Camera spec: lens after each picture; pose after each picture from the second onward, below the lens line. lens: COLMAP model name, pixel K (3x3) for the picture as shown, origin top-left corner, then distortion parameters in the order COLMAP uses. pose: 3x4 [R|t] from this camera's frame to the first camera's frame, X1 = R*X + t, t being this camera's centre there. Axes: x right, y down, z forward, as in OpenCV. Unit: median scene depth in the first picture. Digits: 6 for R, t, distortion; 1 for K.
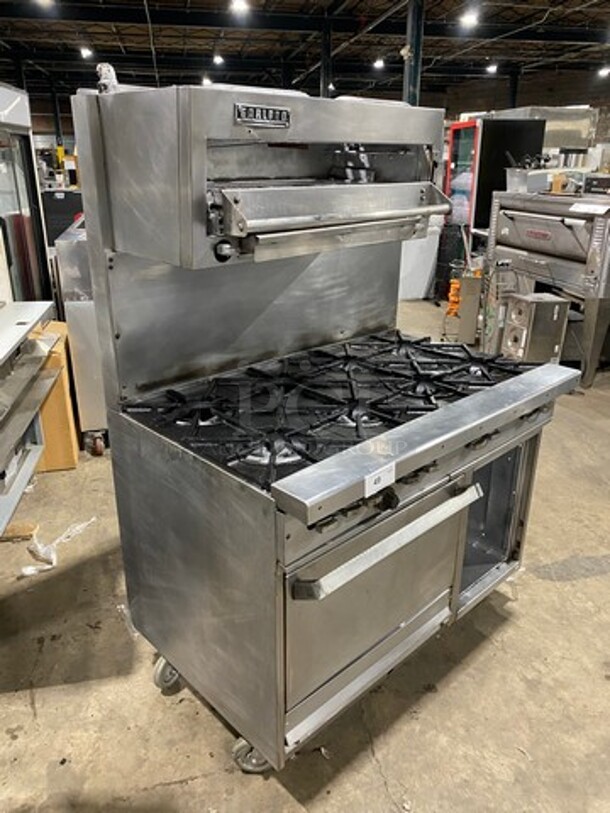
lens RADIAL K [[628.1, 0, 317.0], [0, 628.1, 399.1], [0, 0, 1]] dist [0.007274, -0.001053]
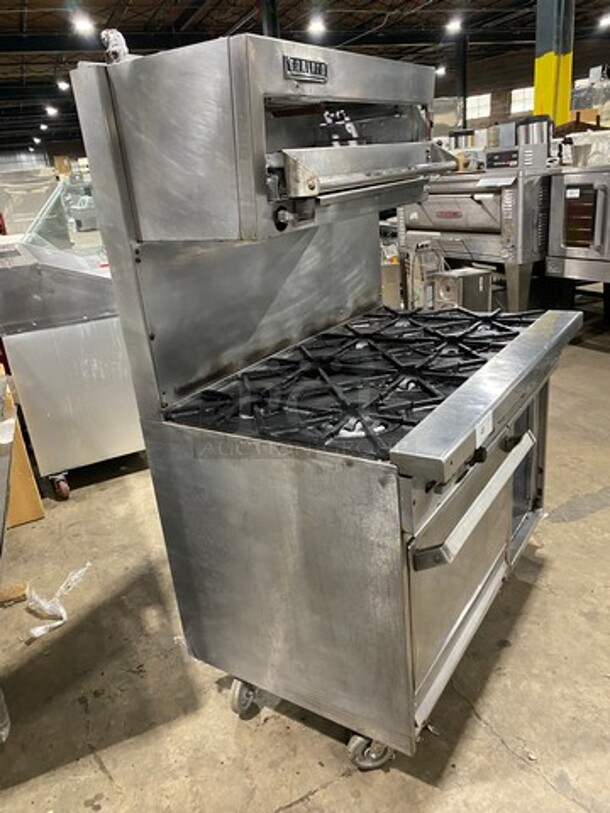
lens RADIAL K [[624.2, 0, 331.3], [0, 624.2, 407.4], [0, 0, 1]] dist [0.003511, 0.001136]
pose [[0.967427, -0.172394, 0.185379, -0.208829], [0.173934, 0.984724, 0.008049, 0.031319], [-0.183935, 0.024457, 0.982634, 0.059315]]
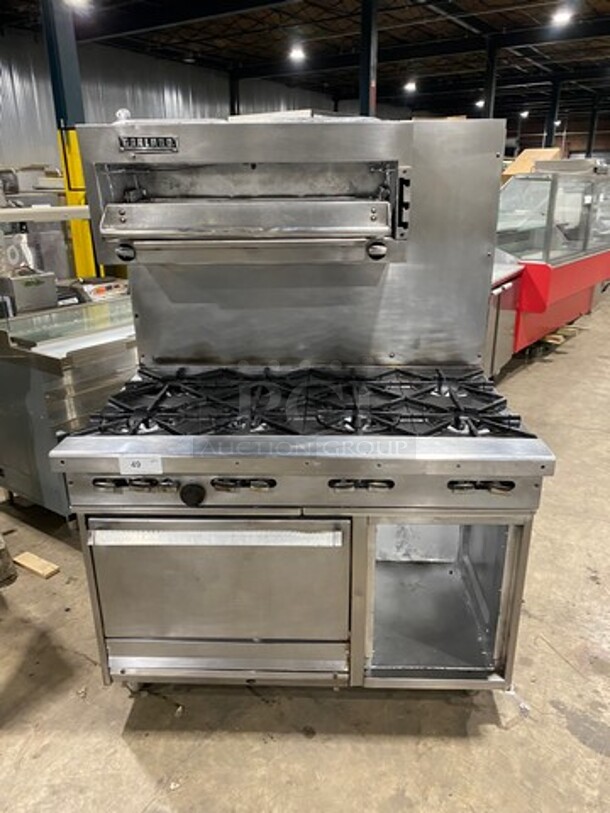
lens RADIAL K [[632.7, 0, 309.1], [0, 632.7, 410.9], [0, 0, 1]] dist [0.005265, 0.001896]
pose [[0.694441, 0.236598, -0.679539, 0.723110], [-0.244218, 0.965836, 0.086705, -0.092315], [0.676838, 0.105744, 0.728498, 0.255965]]
